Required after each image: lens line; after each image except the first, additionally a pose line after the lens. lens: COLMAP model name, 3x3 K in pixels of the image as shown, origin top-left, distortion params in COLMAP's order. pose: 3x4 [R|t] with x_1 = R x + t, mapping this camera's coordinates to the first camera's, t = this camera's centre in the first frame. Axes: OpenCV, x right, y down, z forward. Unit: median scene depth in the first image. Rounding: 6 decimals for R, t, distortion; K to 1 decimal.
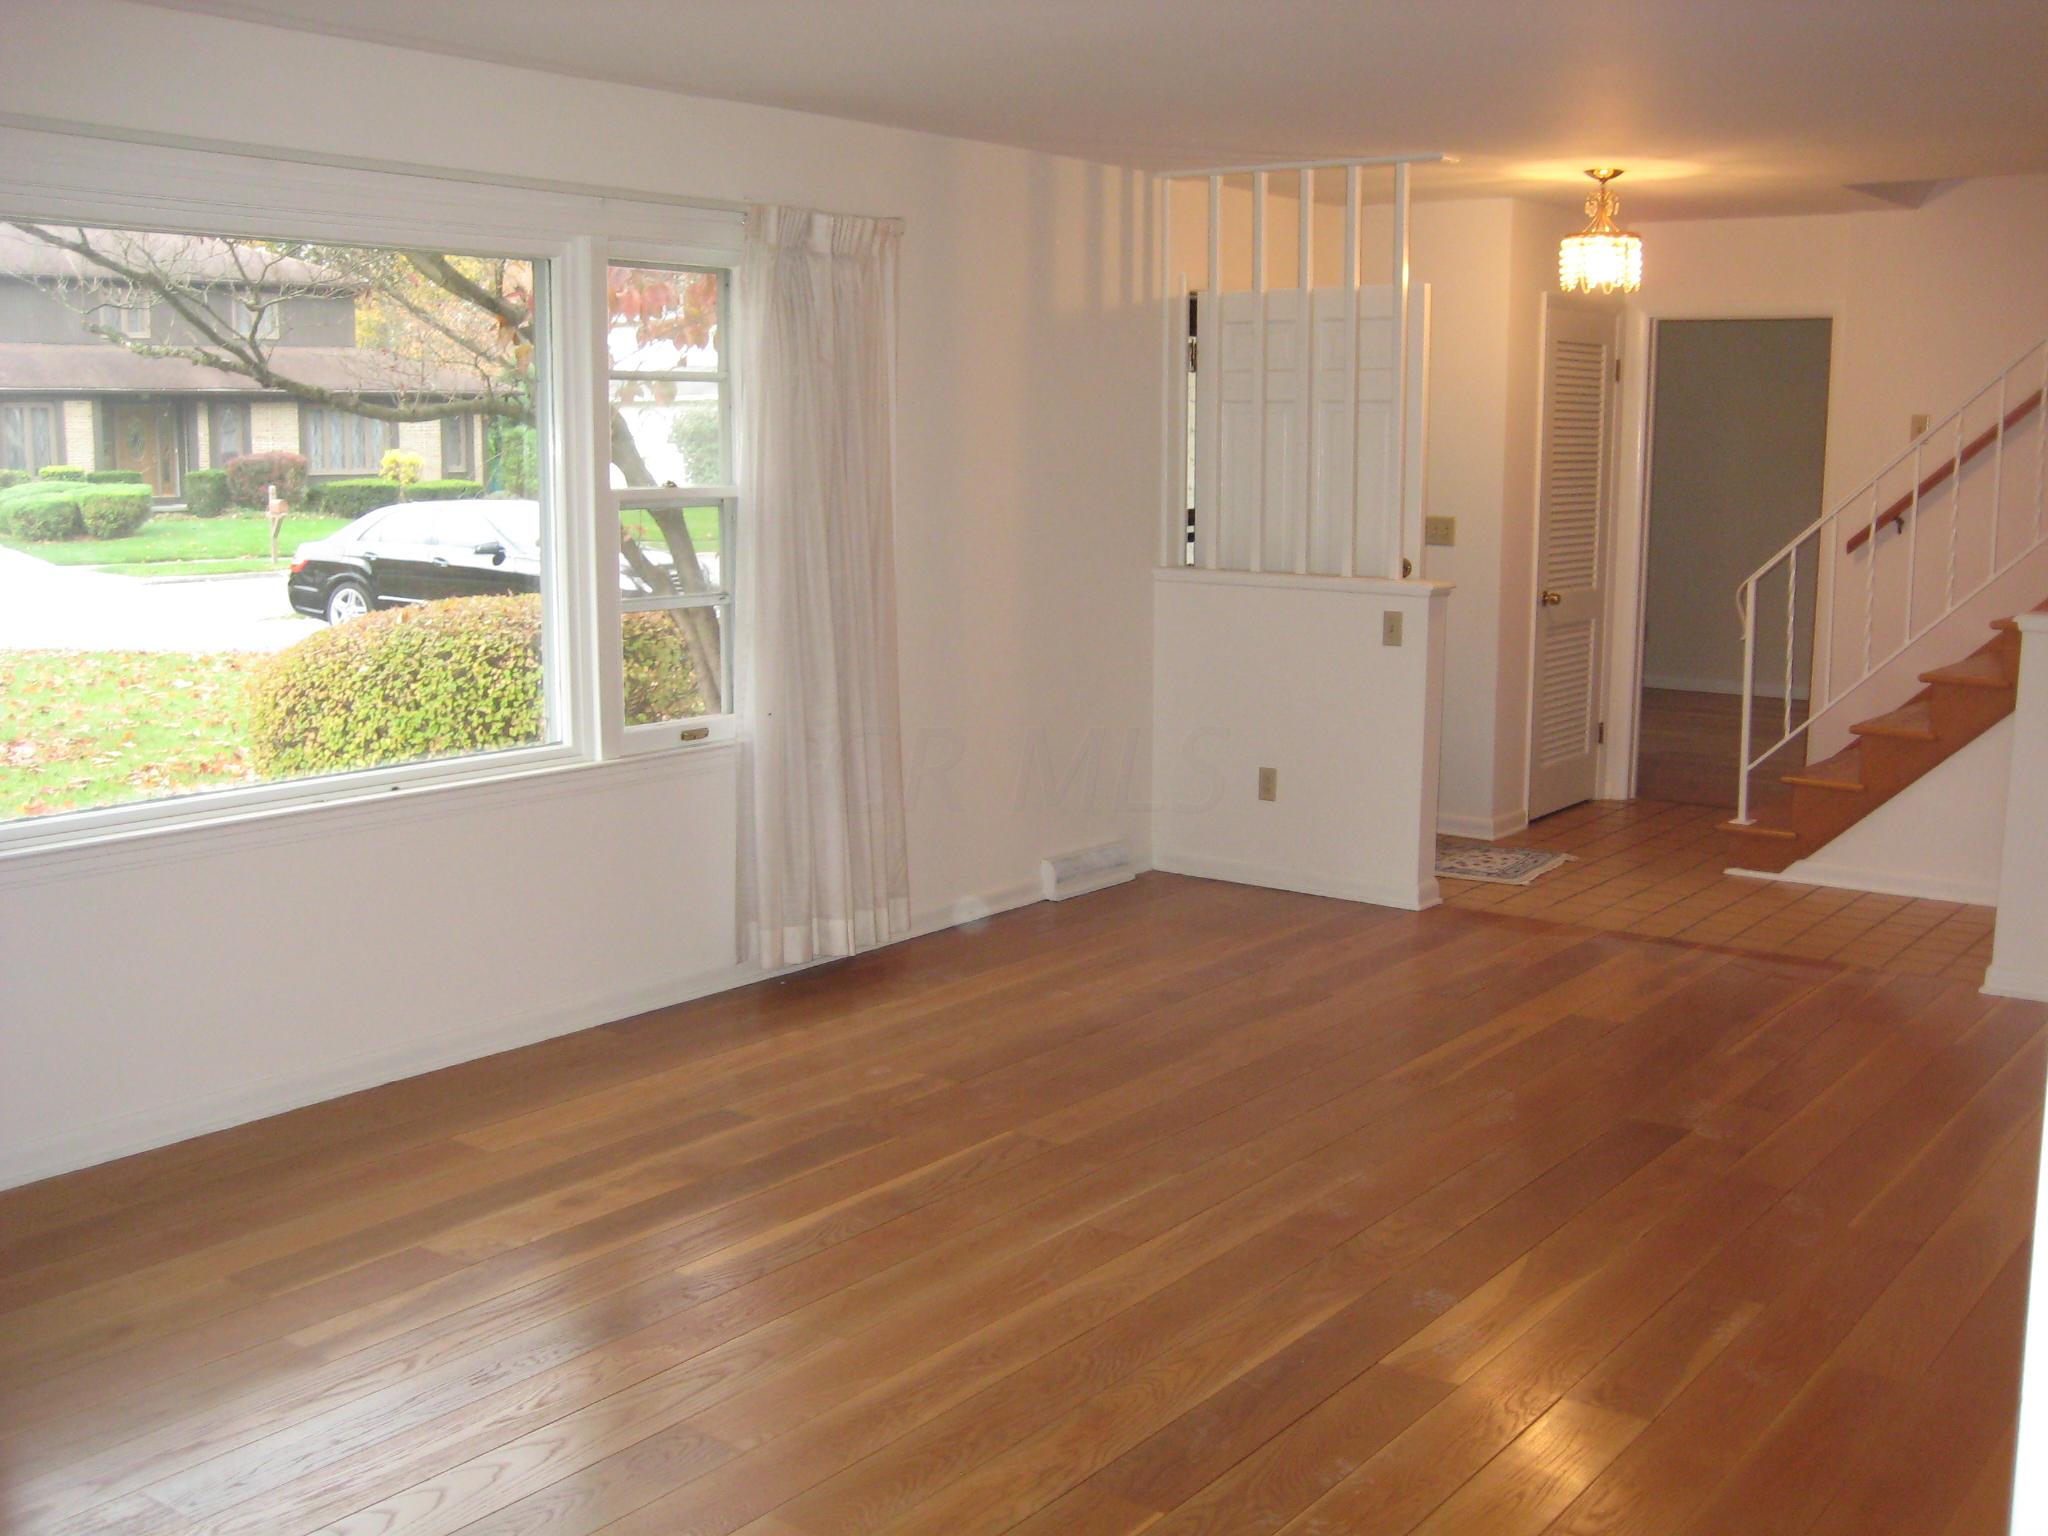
lens RADIAL K [[2156.7, 0, 982.0], [0, 2156.7, 762.6], [0, 0, 1]] dist [-0.118310, -0.006169]
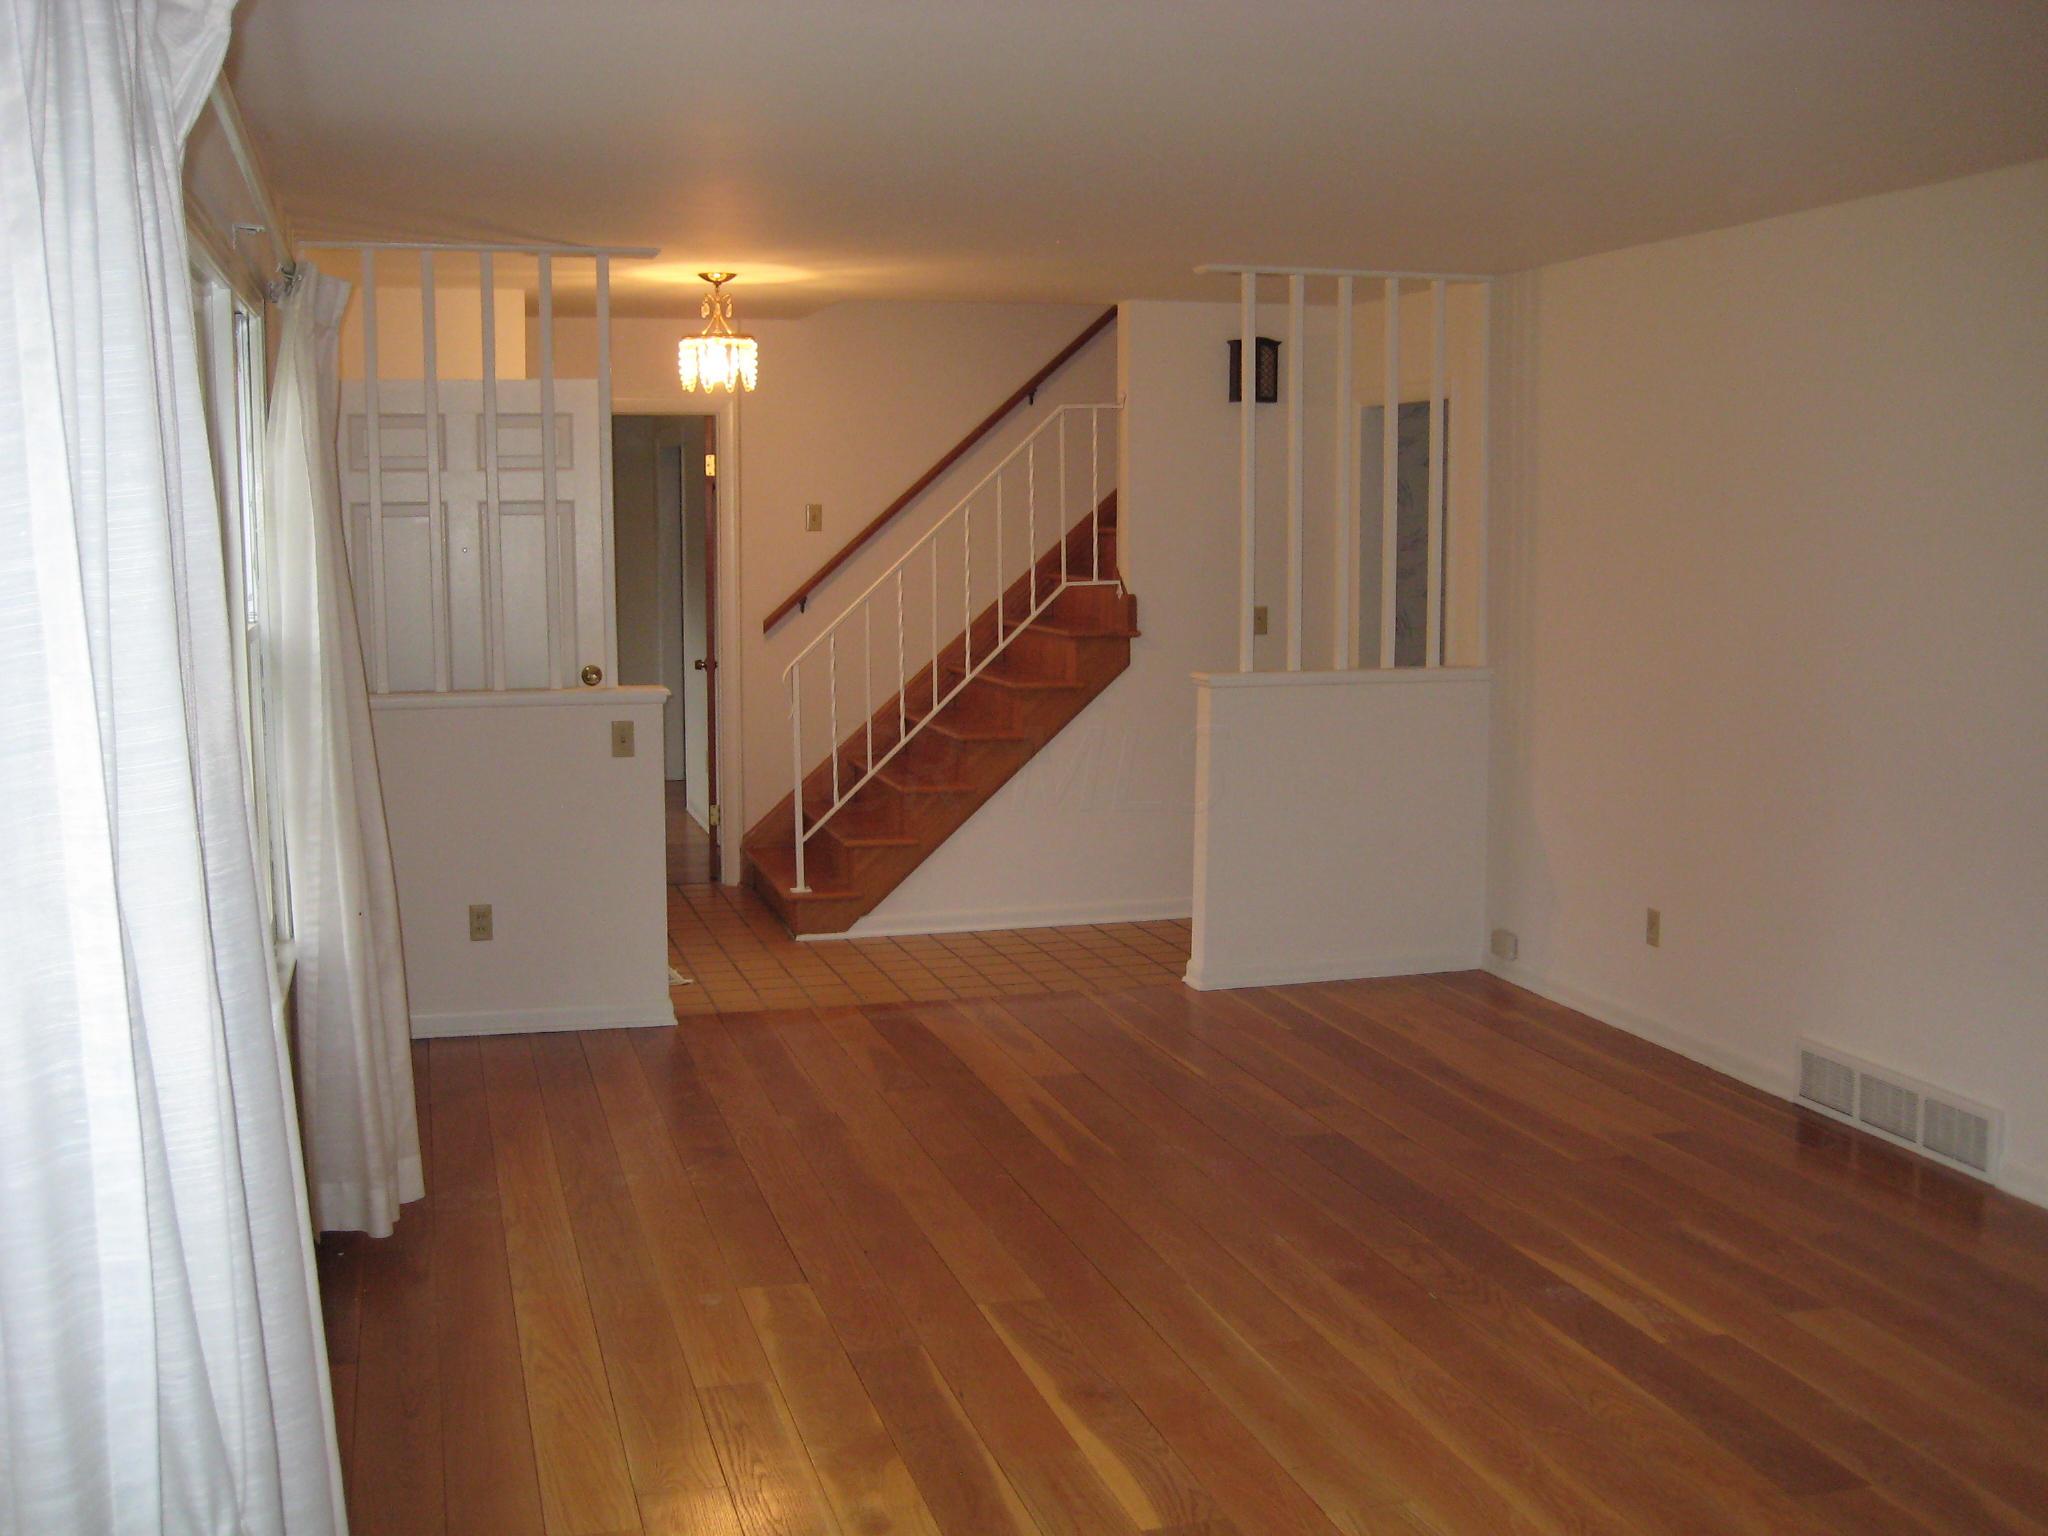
lens RADIAL K [[2156.7, 0, 982.0], [0, 2156.7, 762.6], [0, 0, 1]] dist [-0.118310, -0.006169]
pose [[0.609402, -0.099315, 0.786616, -0.659521], [0.129078, 0.991315, 0.025160, -0.078404], [-0.782284, 0.086202, 0.616929, 0.398859]]
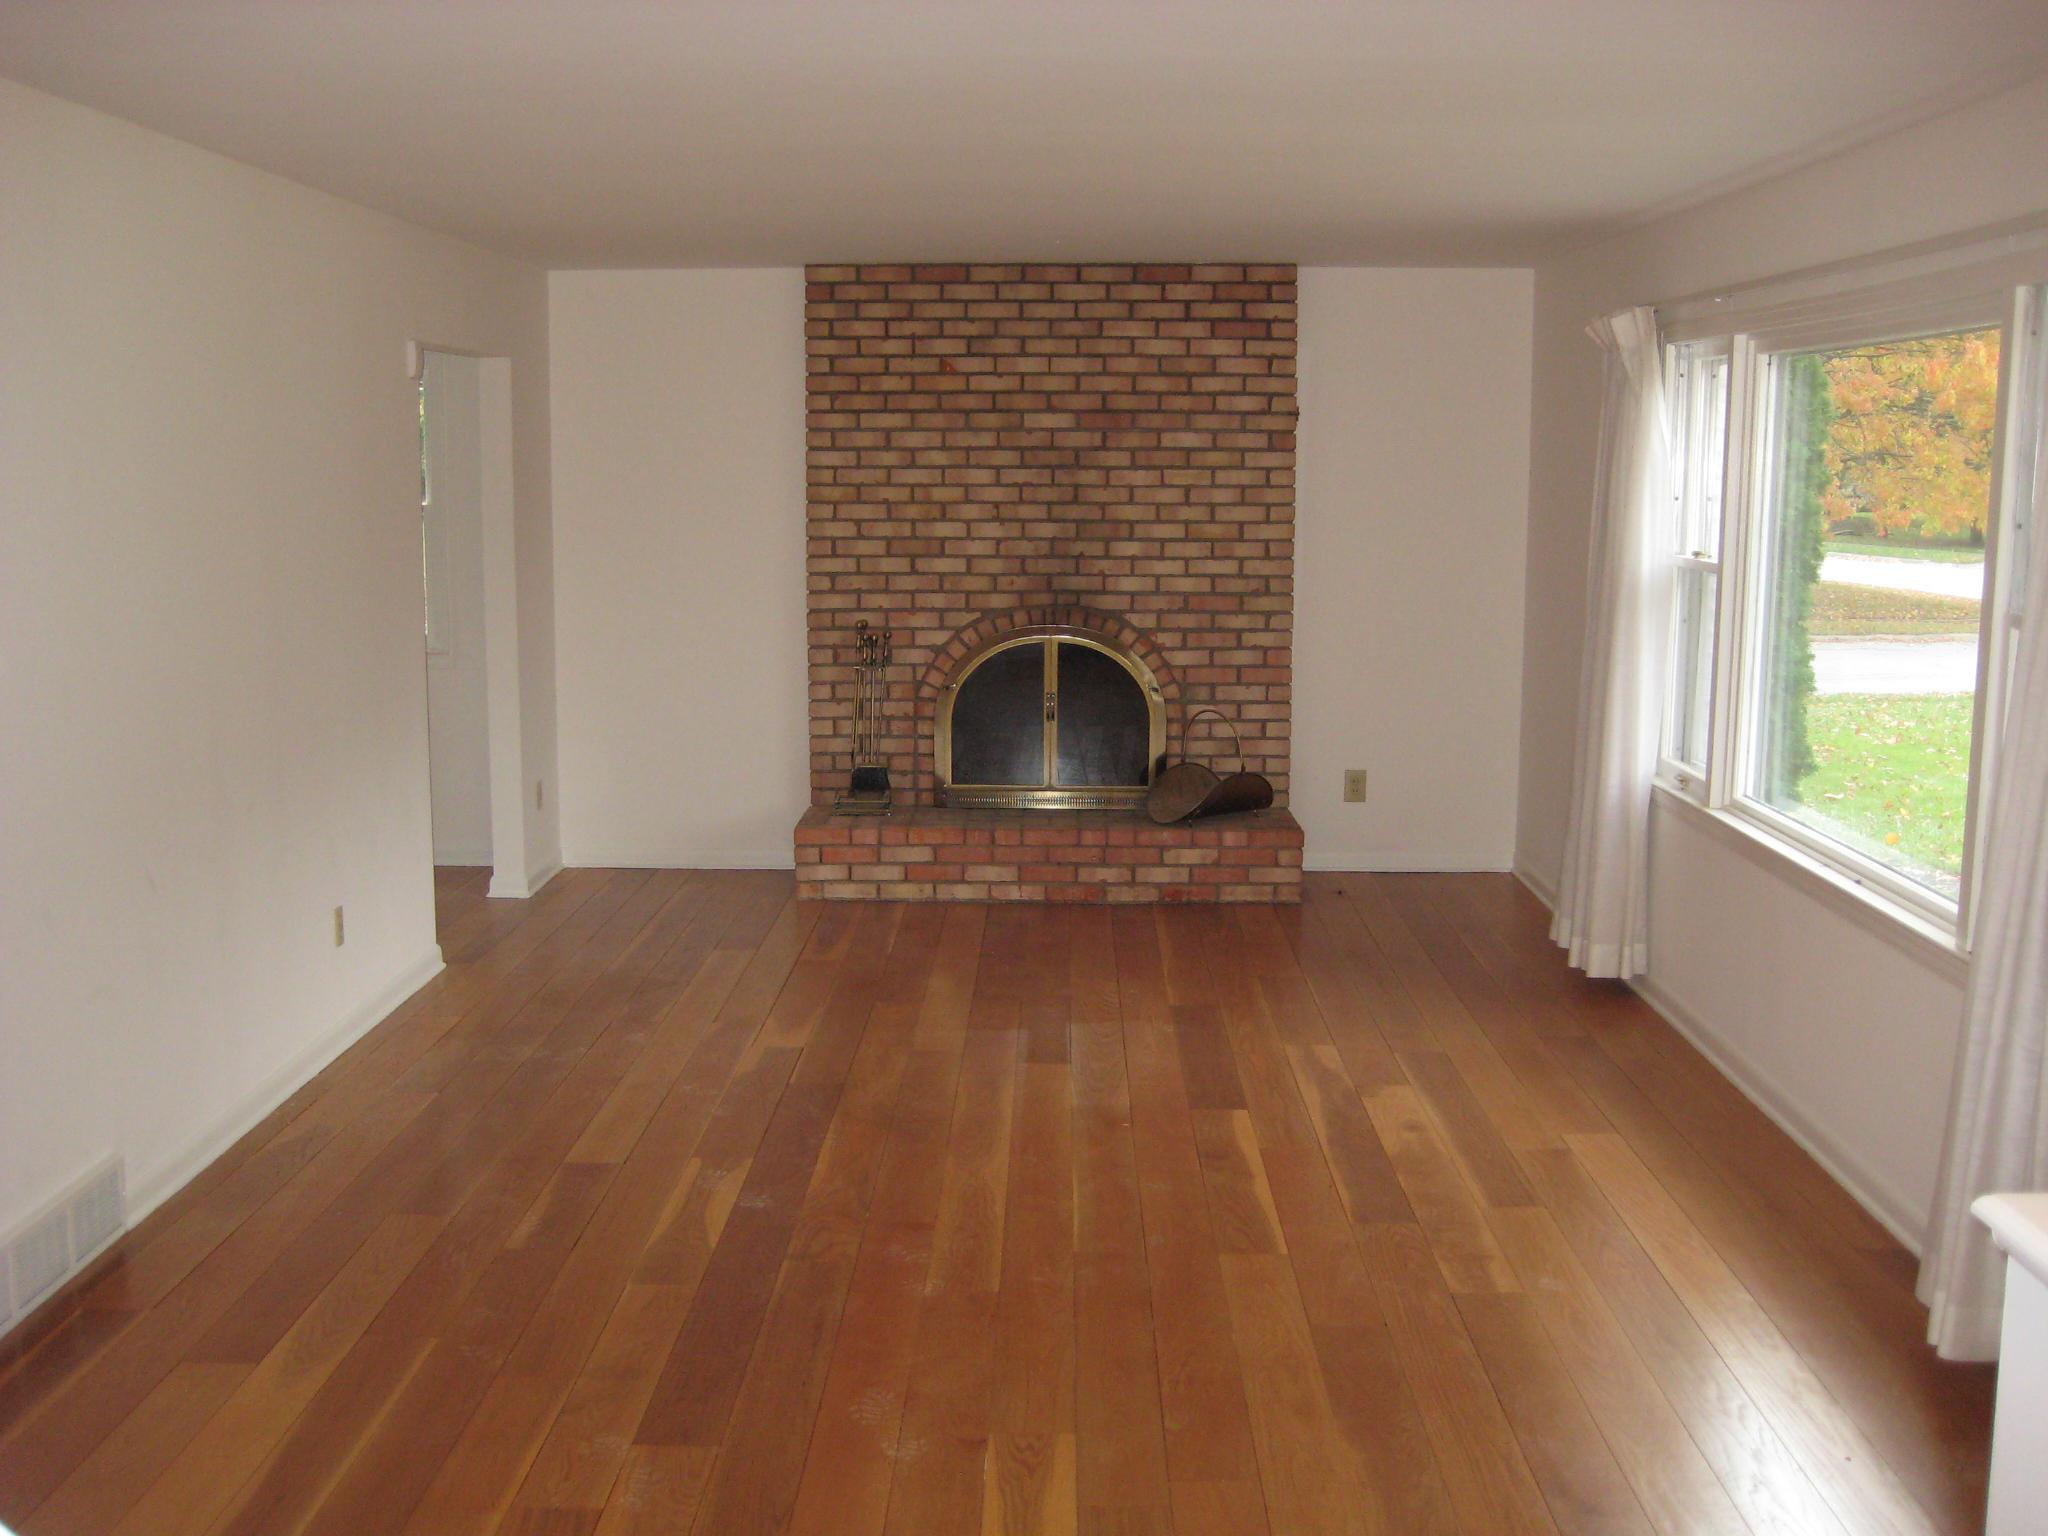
lens RADIAL K [[2156.7, 0, 982.0], [0, 2156.7, 762.6], [0, 0, 1]] dist [-0.118310, -0.006169]
pose [[-0.813085, 0.076055, -0.577155, 0.632197], [-0.093602, 0.961450, 0.258560, -0.262094], [0.574570, 0.264254, -0.774622, 1.544091]]
